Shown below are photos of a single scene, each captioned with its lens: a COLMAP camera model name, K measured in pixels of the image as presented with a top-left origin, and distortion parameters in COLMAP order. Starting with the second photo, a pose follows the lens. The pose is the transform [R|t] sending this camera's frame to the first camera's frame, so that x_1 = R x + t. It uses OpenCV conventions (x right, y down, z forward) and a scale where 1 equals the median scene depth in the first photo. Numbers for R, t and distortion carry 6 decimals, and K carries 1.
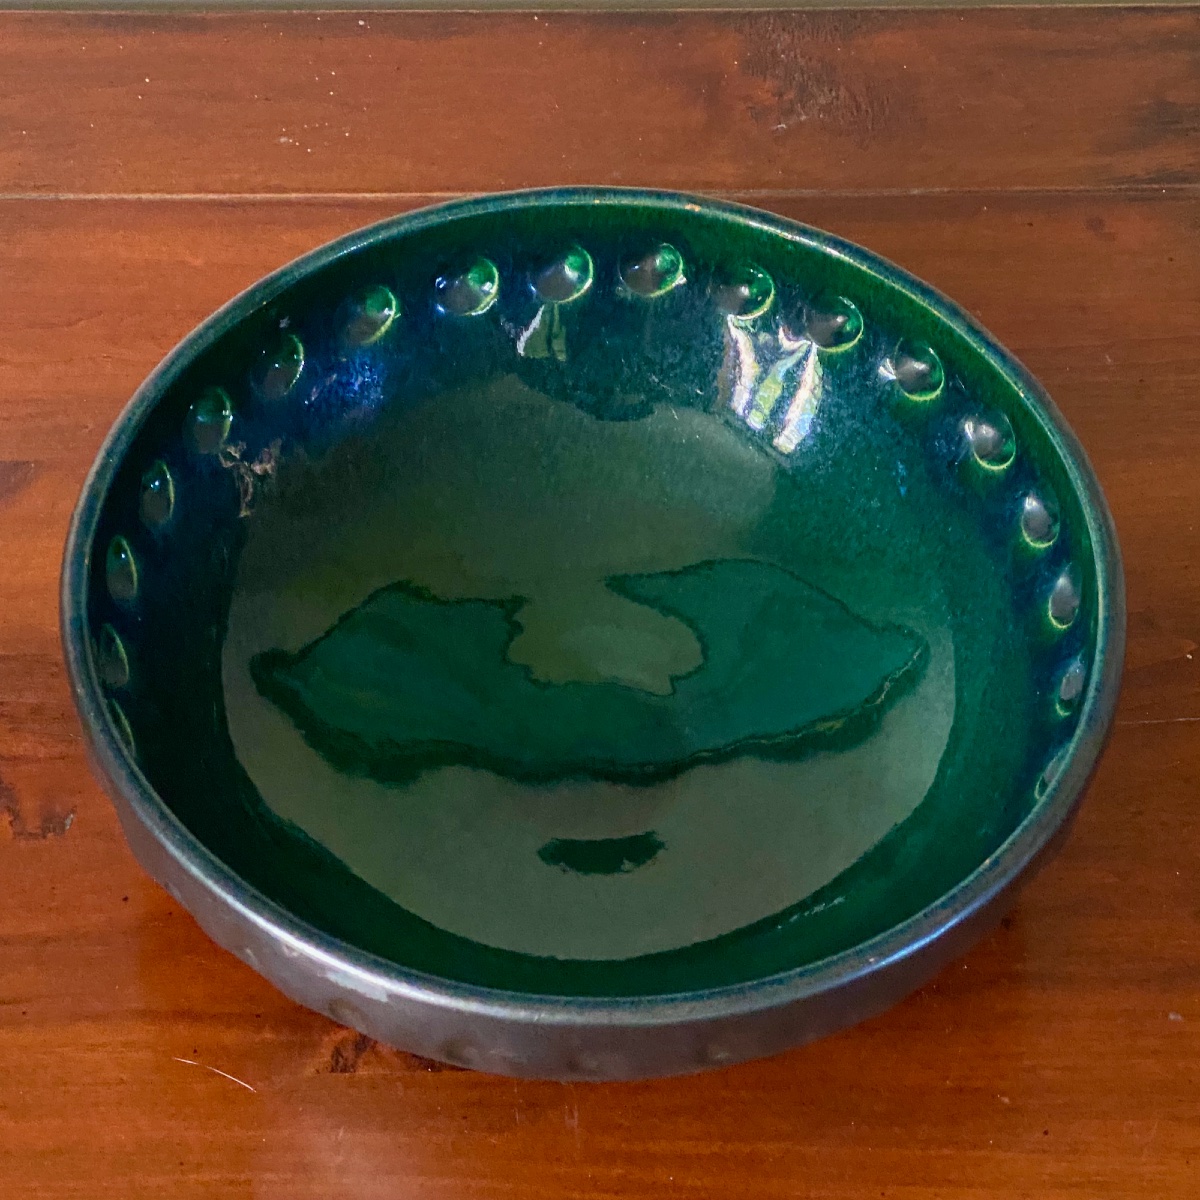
lens RADIAL K [[2236.0, 0, 598.9], [0, 2236.0, 588.3], [0, 0, 1]] dist [0.159610, 0.000000]
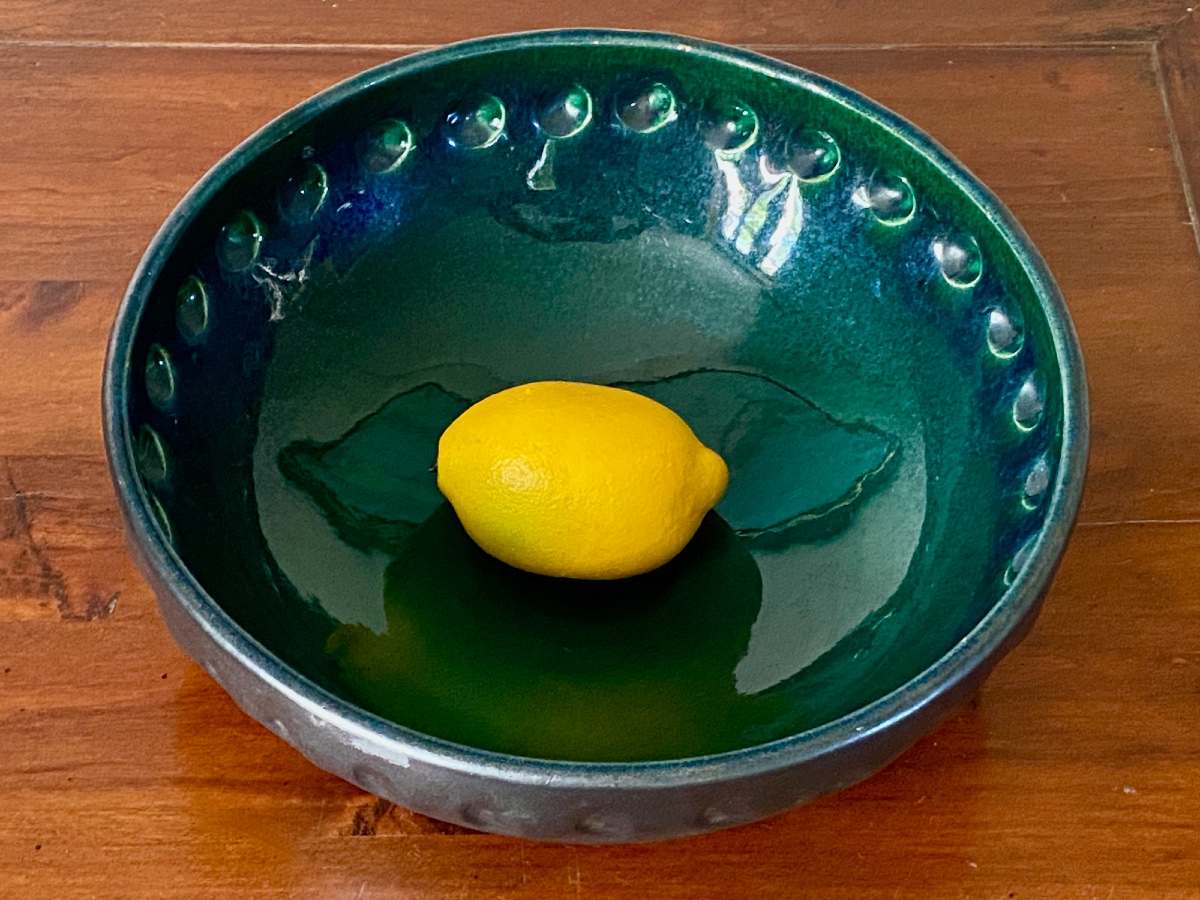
lens RADIAL K [[1967.7, 0, 588.6], [0, 1967.7, 460.4], [0, 0, 1]] dist [0.172375, 0.000000]
pose [[0.999993, 0.002201, 0.003115, -0.008277], [-0.002257, 0.999835, 0.018016, 0.014868], [-0.003075, -0.018023, 0.999833, 0.042448]]
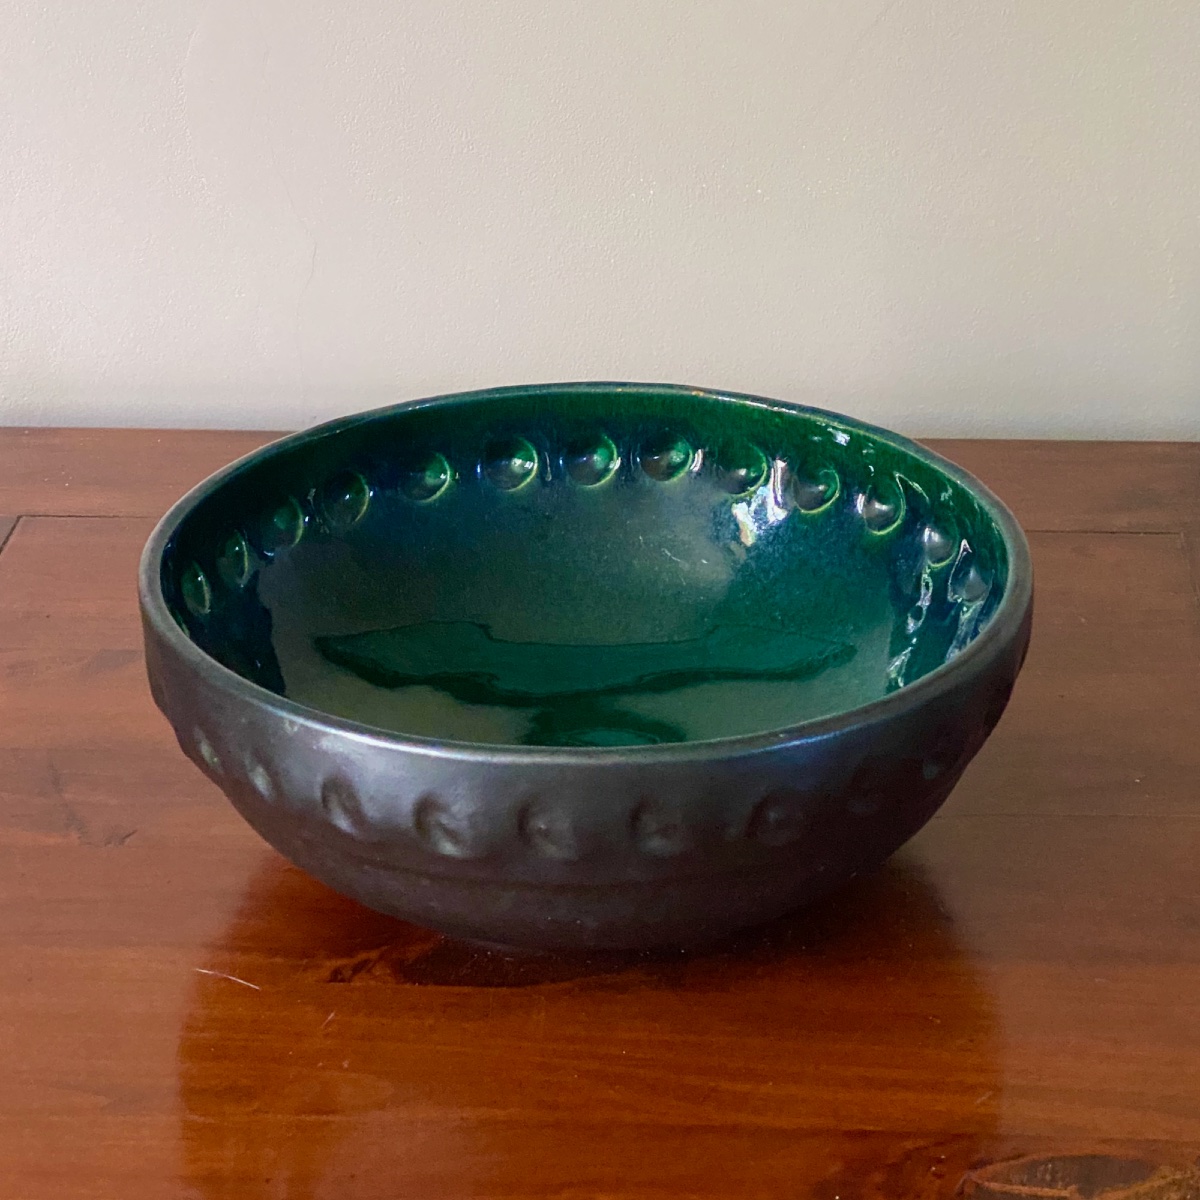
lens RADIAL K [[2236.0, 0, 599.5], [0, 2236.0, 598.5], [0, 0, 1]] dist [0.159610, 0.000000]
pose [[0.997255, 0.021507, -0.070849, 0.088159], [-0.045597, 0.932302, -0.358795, 0.423622], [0.058336, 0.361041, 0.930724, -0.097566]]
